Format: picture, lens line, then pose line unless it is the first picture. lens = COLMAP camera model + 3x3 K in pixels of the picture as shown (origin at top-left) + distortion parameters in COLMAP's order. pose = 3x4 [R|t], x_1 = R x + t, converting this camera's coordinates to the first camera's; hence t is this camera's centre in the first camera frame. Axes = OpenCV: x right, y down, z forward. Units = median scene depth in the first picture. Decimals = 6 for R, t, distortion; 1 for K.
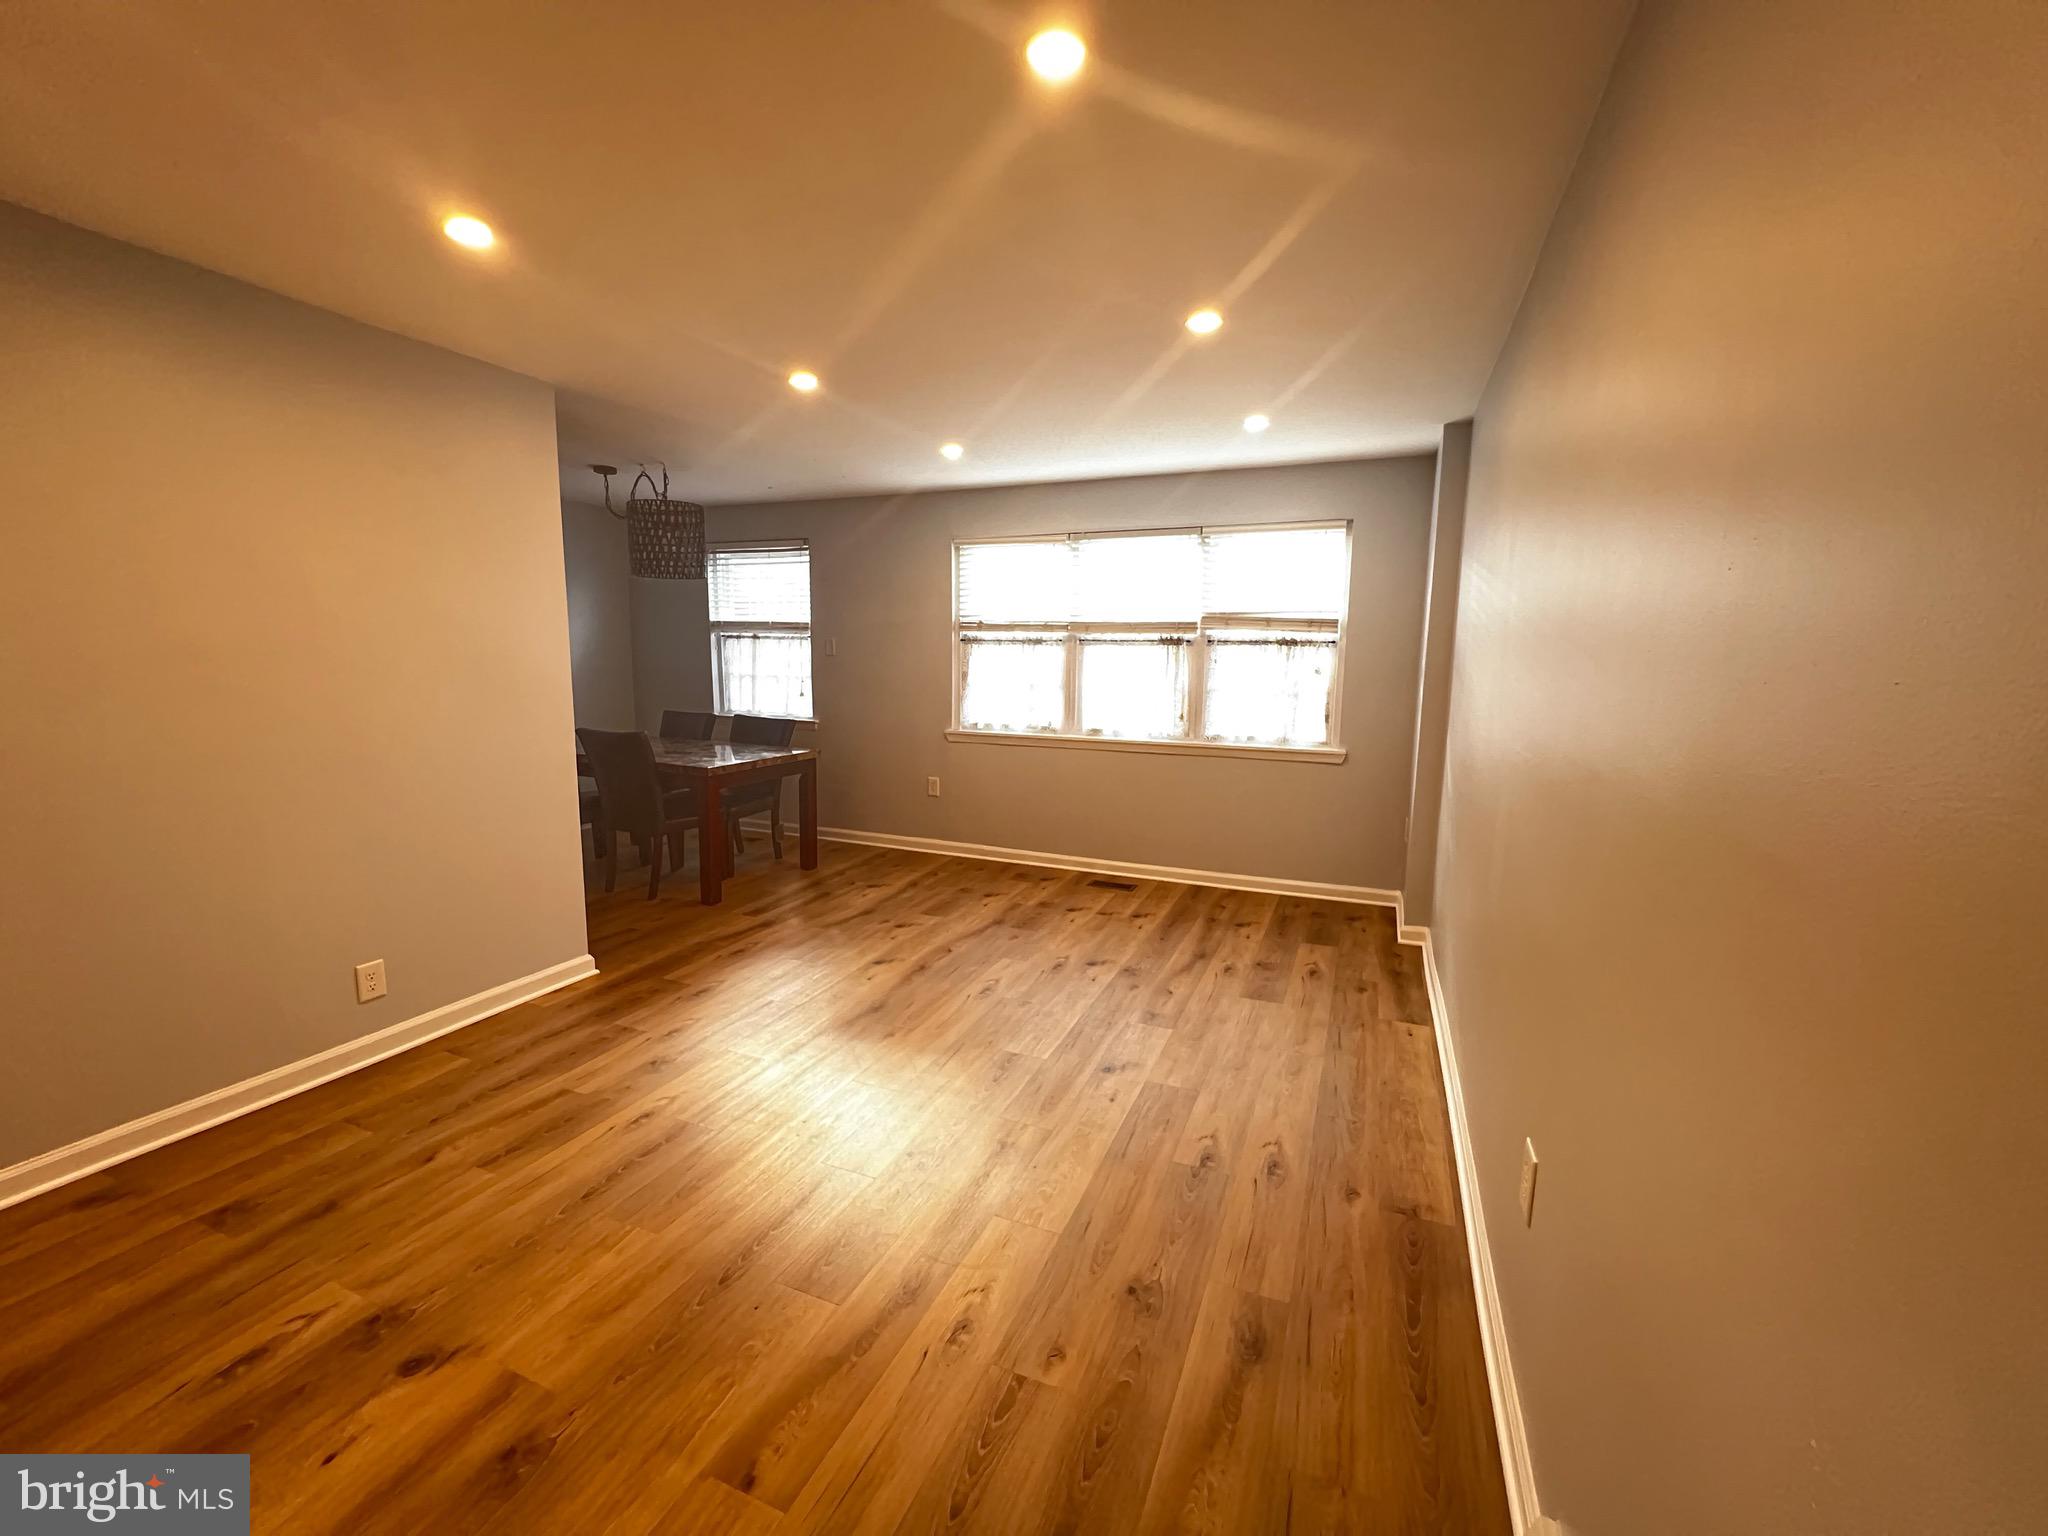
lens RADIAL K [[786.9, 0, 1026.9], [0, 786.9, 760.8], [0, 0, 1]] dist [-0.001396, -0.000076]
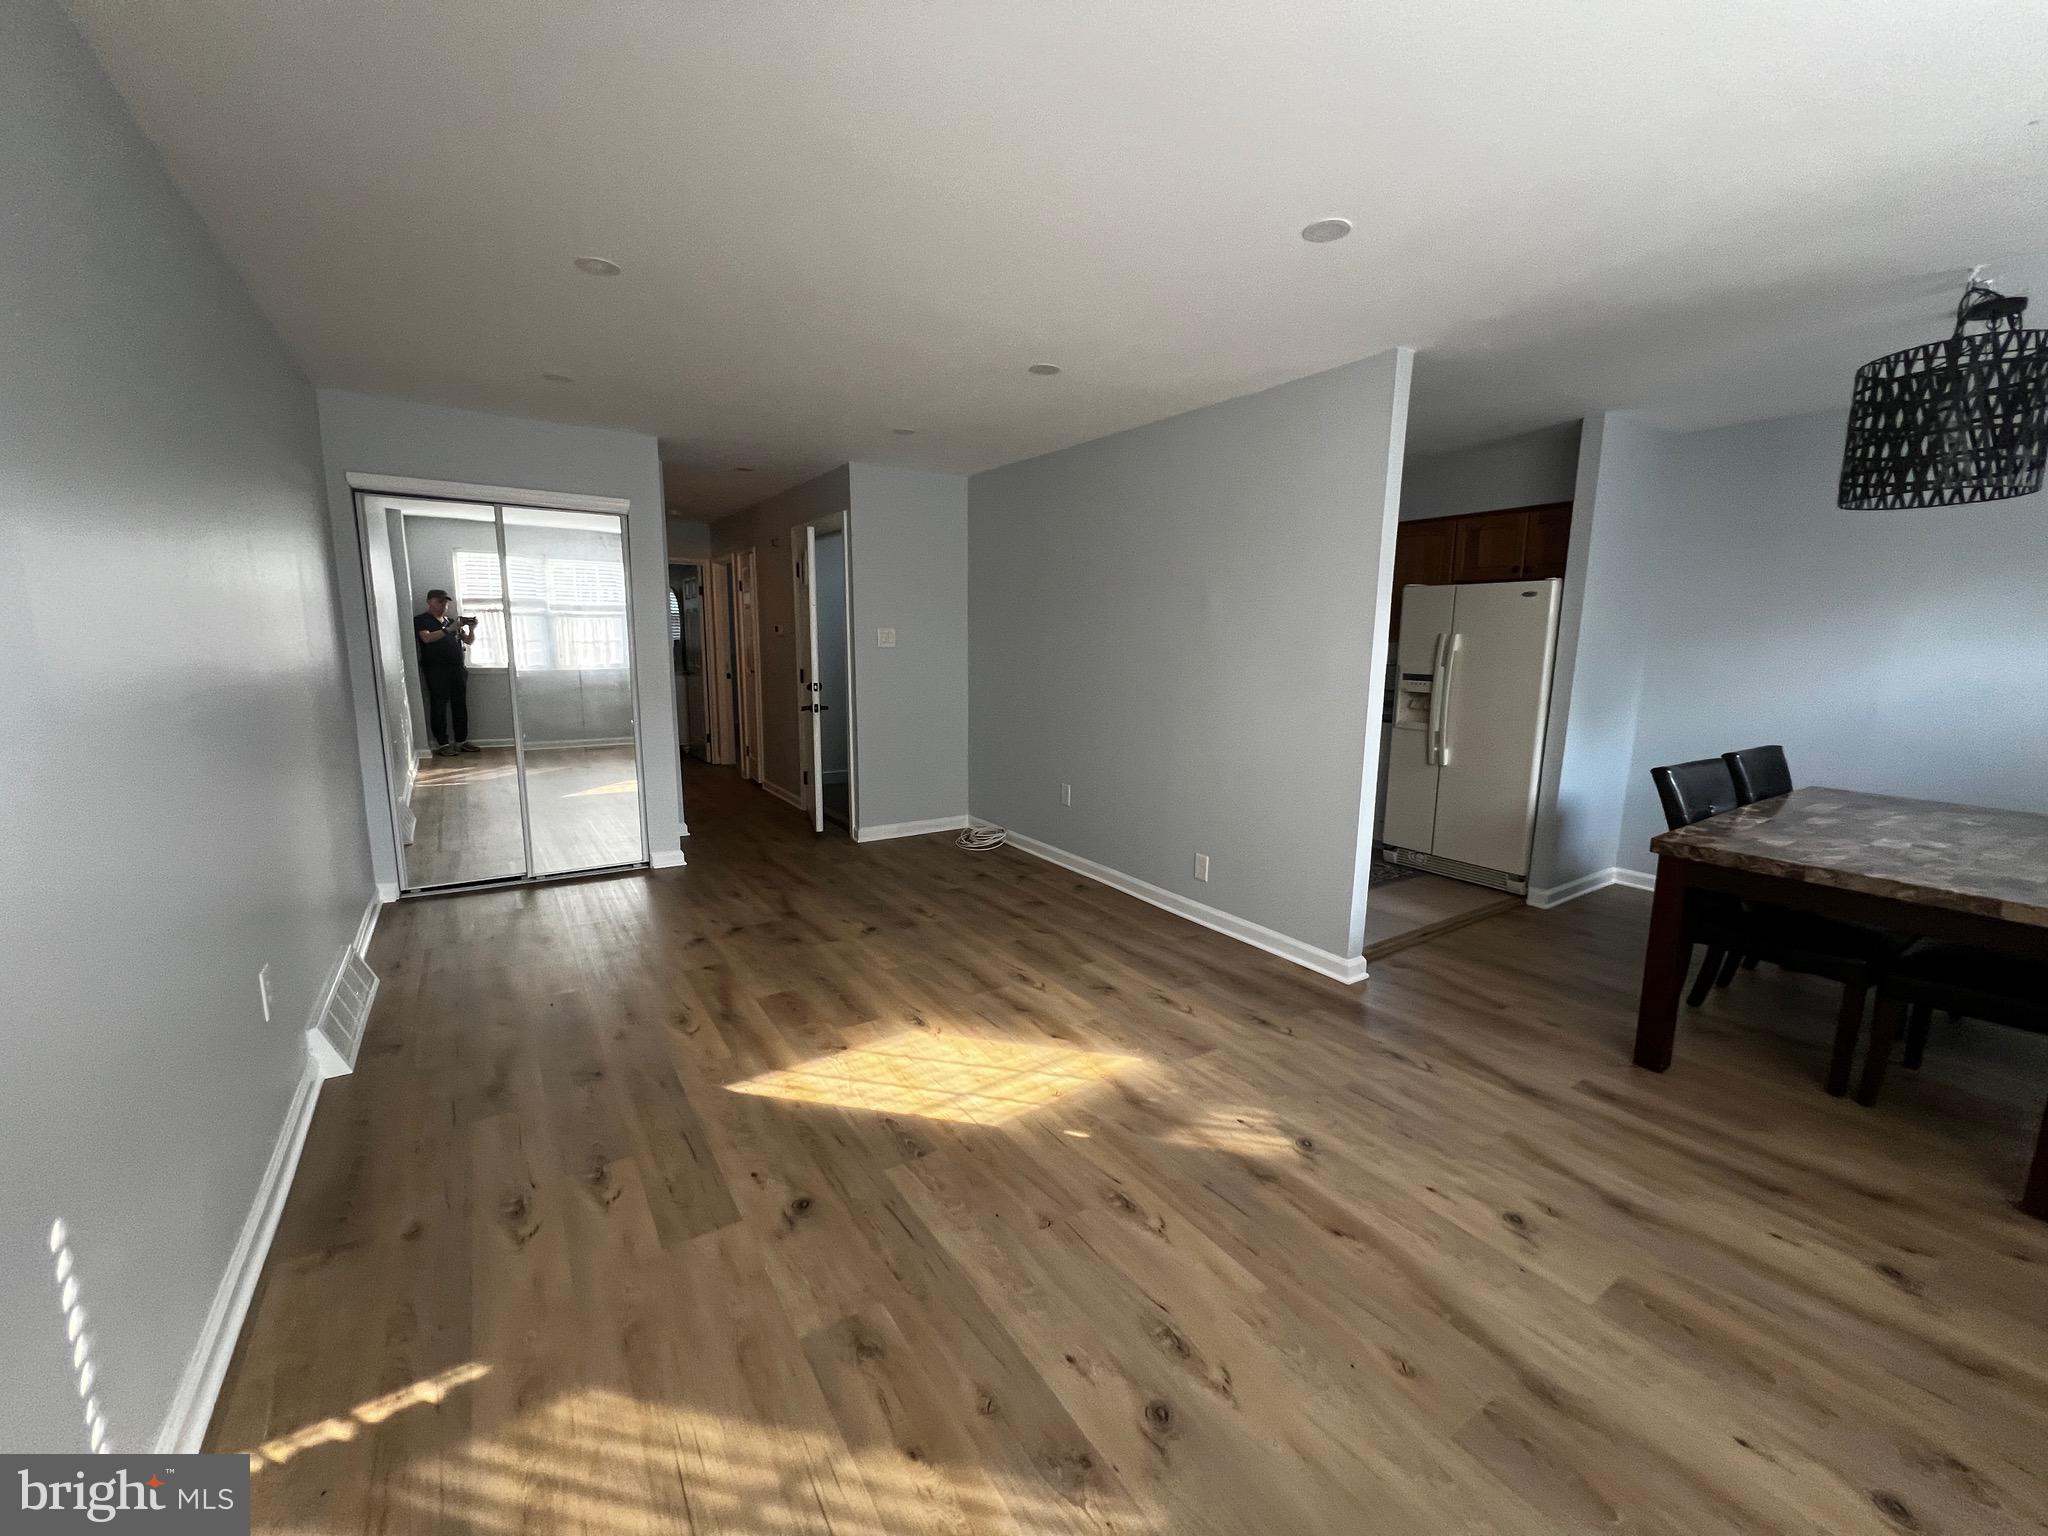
lens RADIAL K [[827.4, 0, 1028.4], [0, 827.4, 765.4], [0, 0, 1]] dist [0.002646, 0.000421]
pose [[-0.542261, 0.111083, -0.832834, 0.586837], [-0.130500, 0.968058, 0.214088, -0.184736], [0.830013, 0.224777, -0.510444, 1.497932]]
